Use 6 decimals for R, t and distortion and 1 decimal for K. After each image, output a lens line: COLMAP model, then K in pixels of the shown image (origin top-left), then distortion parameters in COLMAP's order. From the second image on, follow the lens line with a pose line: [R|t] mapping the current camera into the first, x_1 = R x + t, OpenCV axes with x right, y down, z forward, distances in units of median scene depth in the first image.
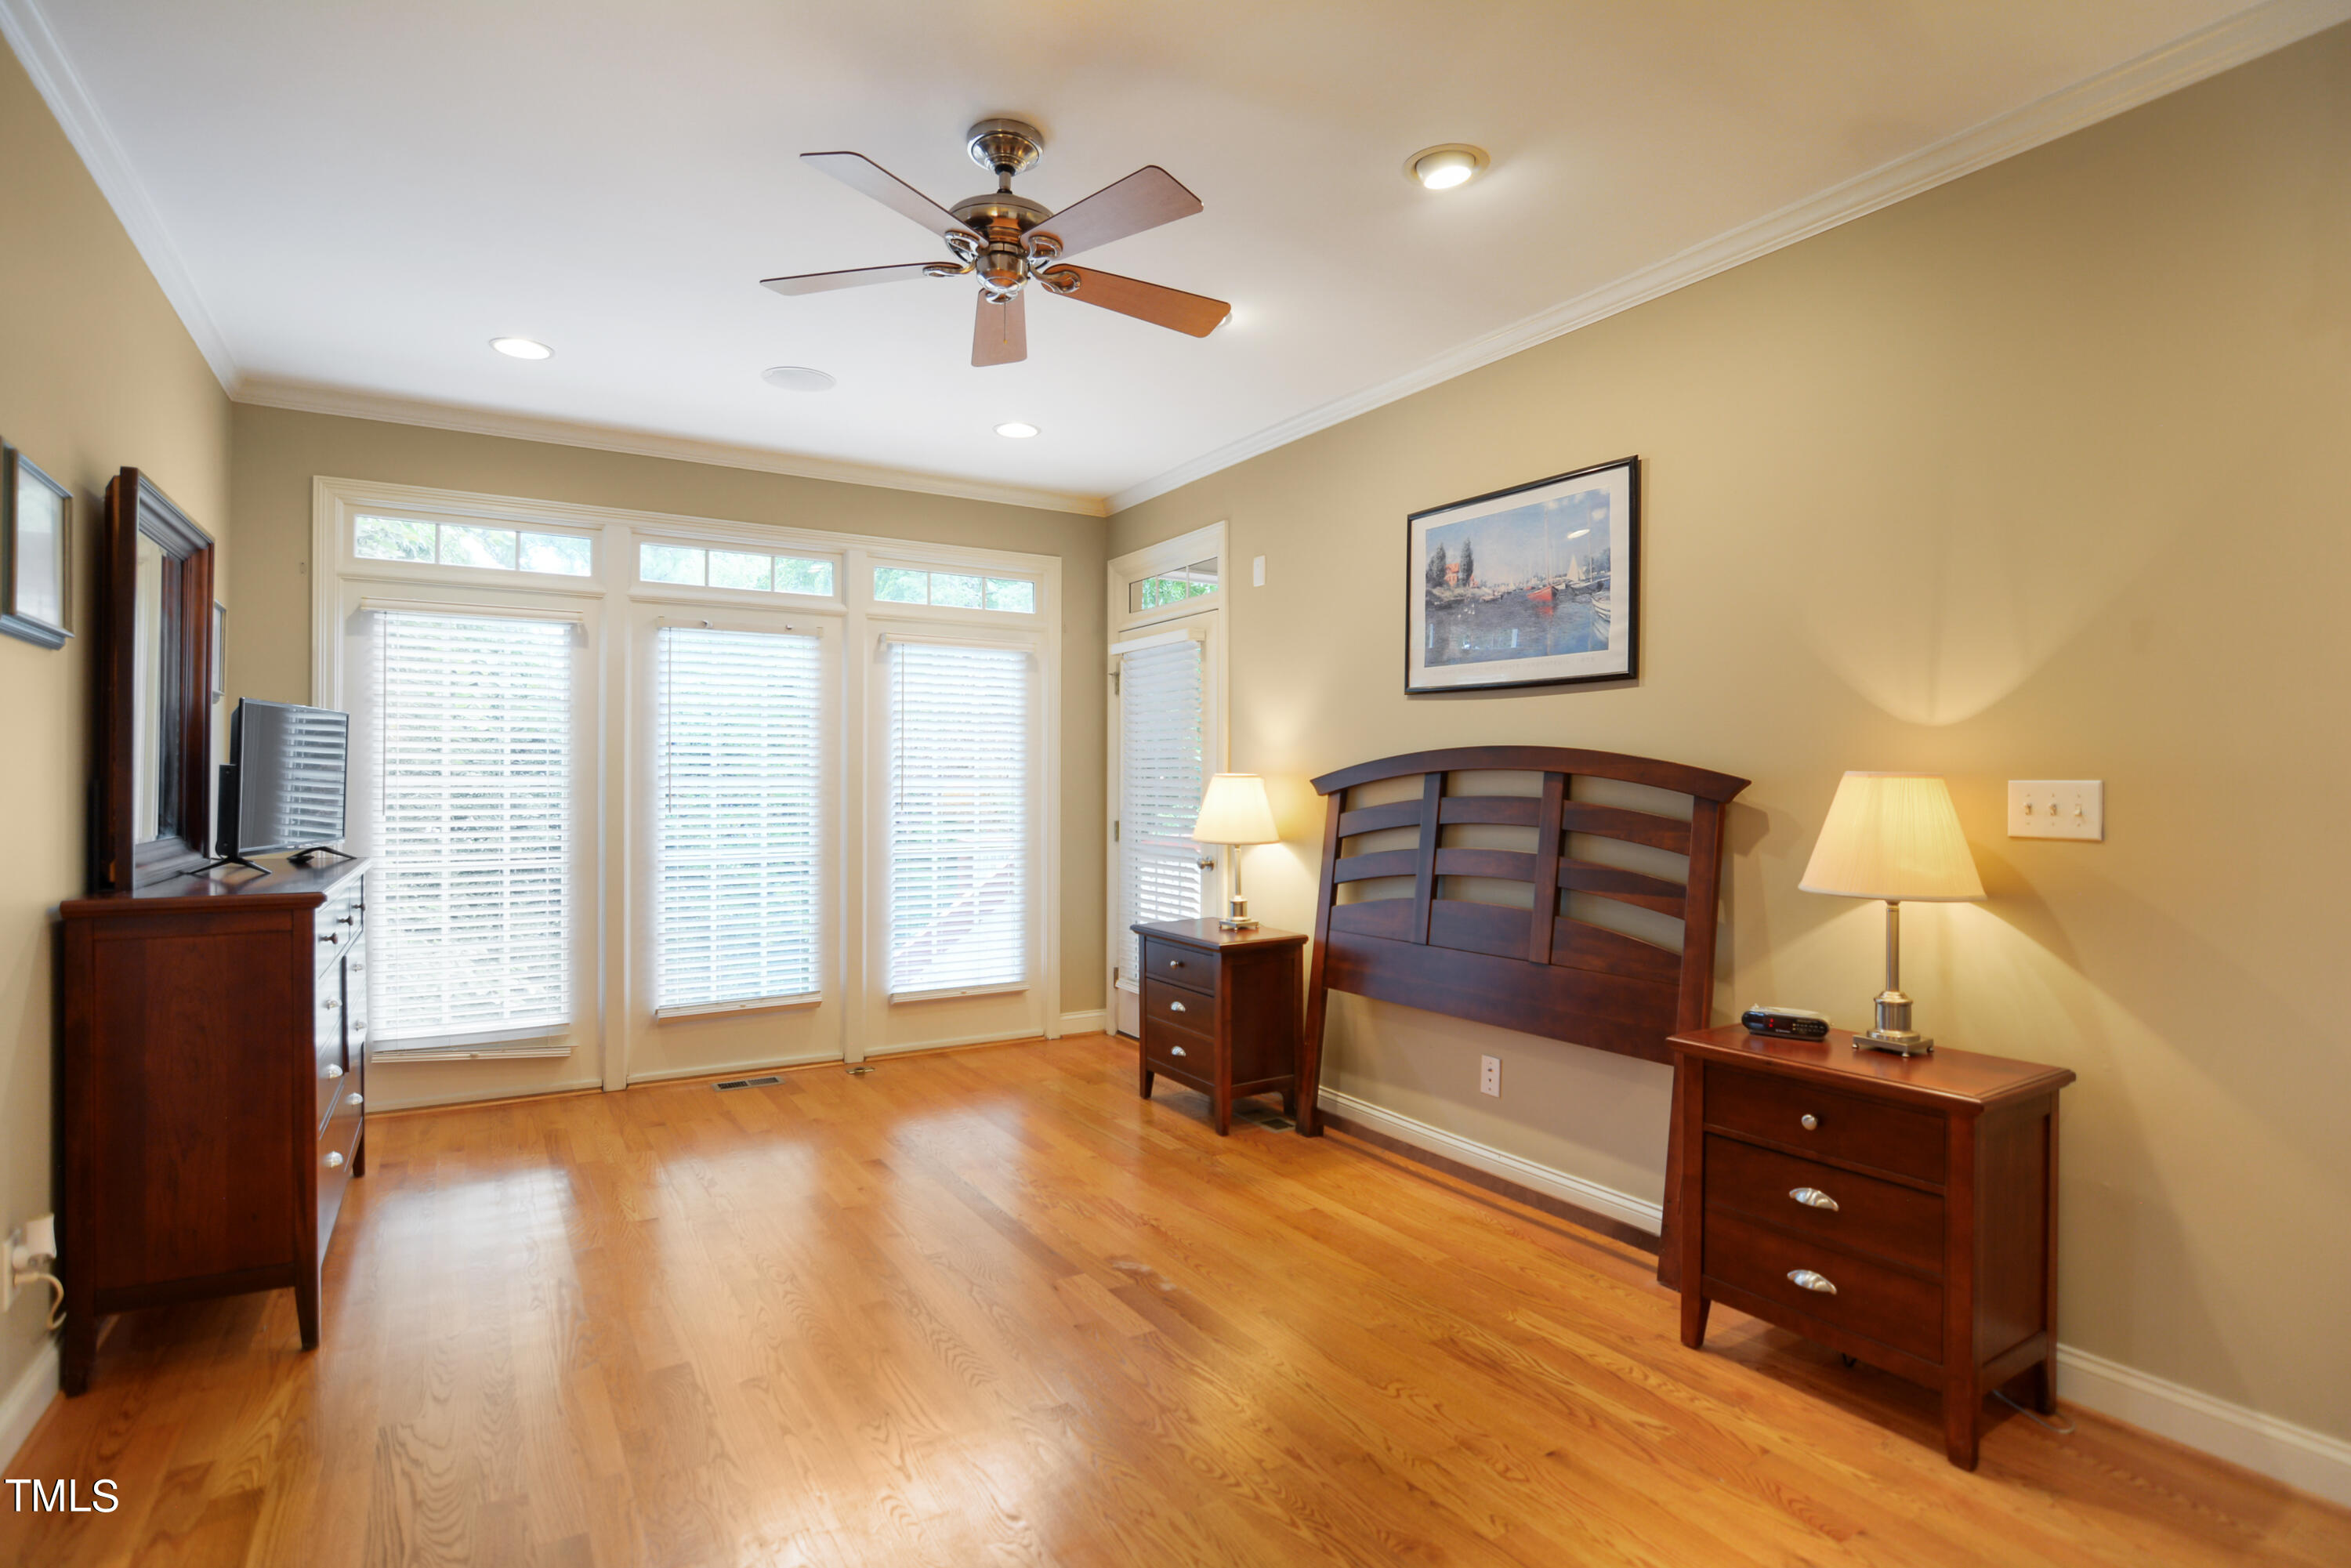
lens RADIAL K [[1159.4, 0, 1176.0], [0, 1159.4, 789.2], [0, 0, 1]] dist [-0.022627, -0.000822]
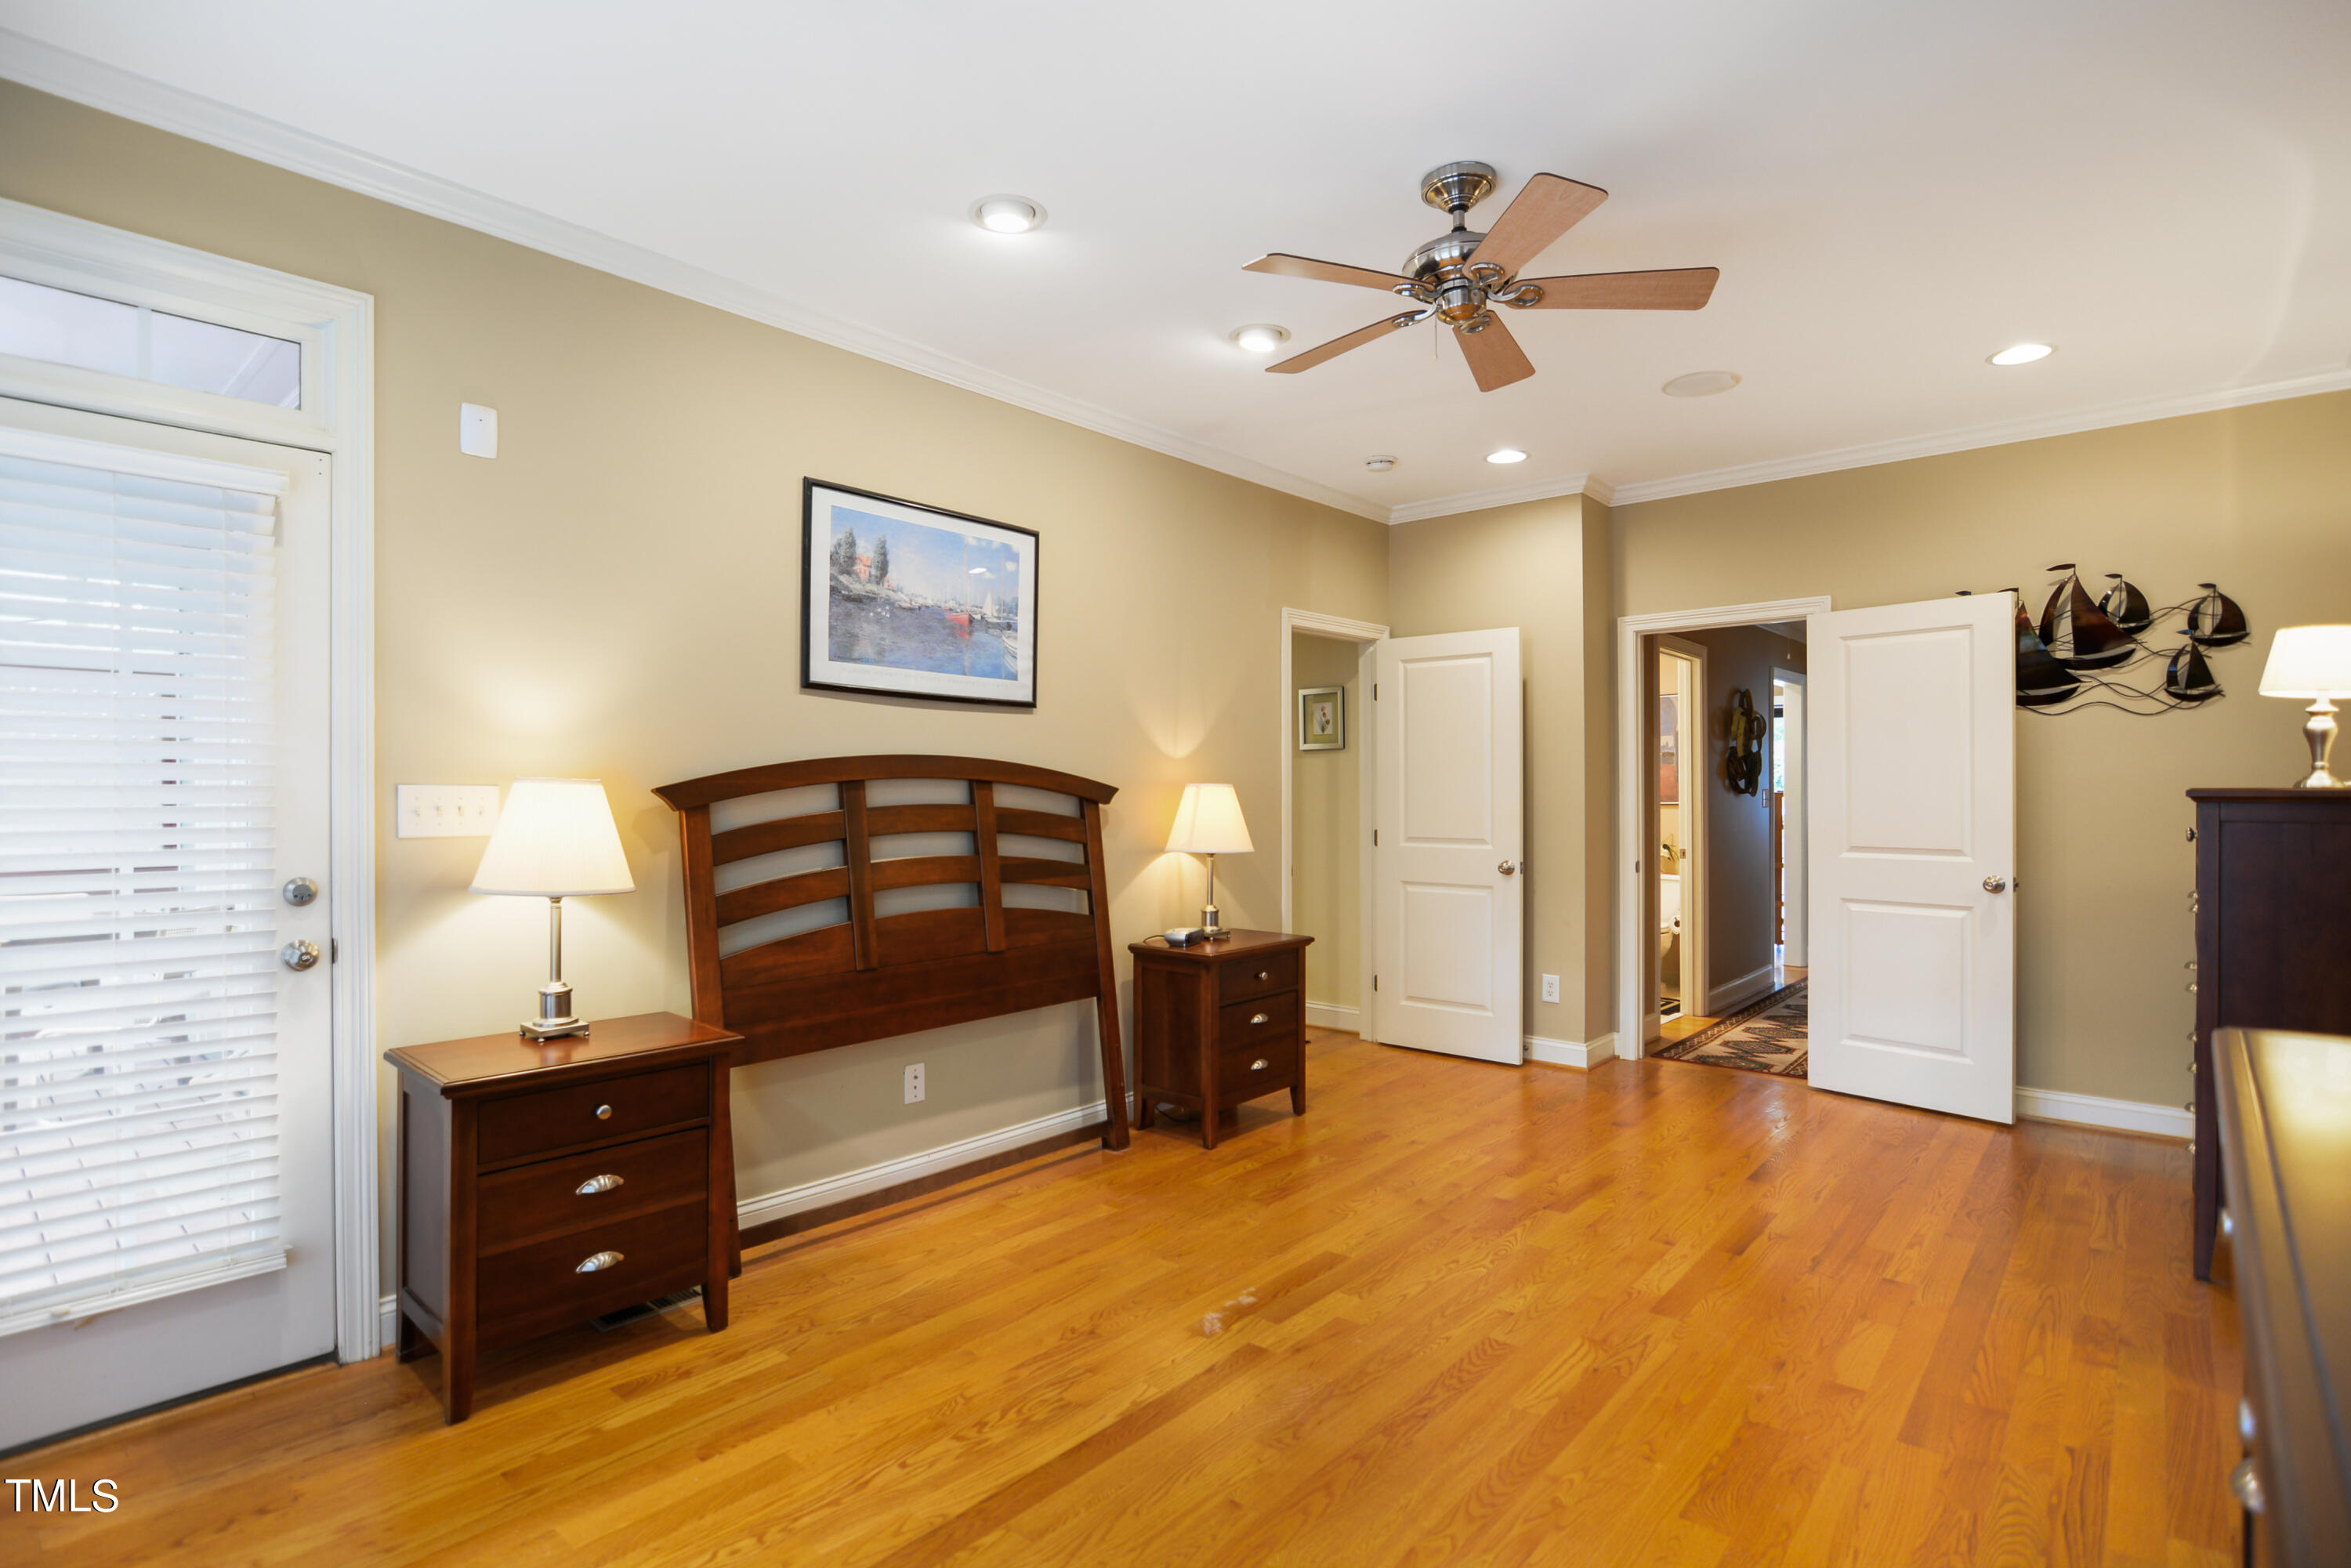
lens RADIAL K [[1159.4, 0, 1176.3], [0, 1159.4, 775.5], [0, 0, 1]] dist [-0.022627, -0.000822]
pose [[-0.289375, -0.002512, 0.957213, -0.757926], [-0.003236, 0.999993, 0.001646, -0.021675], [-0.957210, -0.002622, -0.289381, 1.077864]]
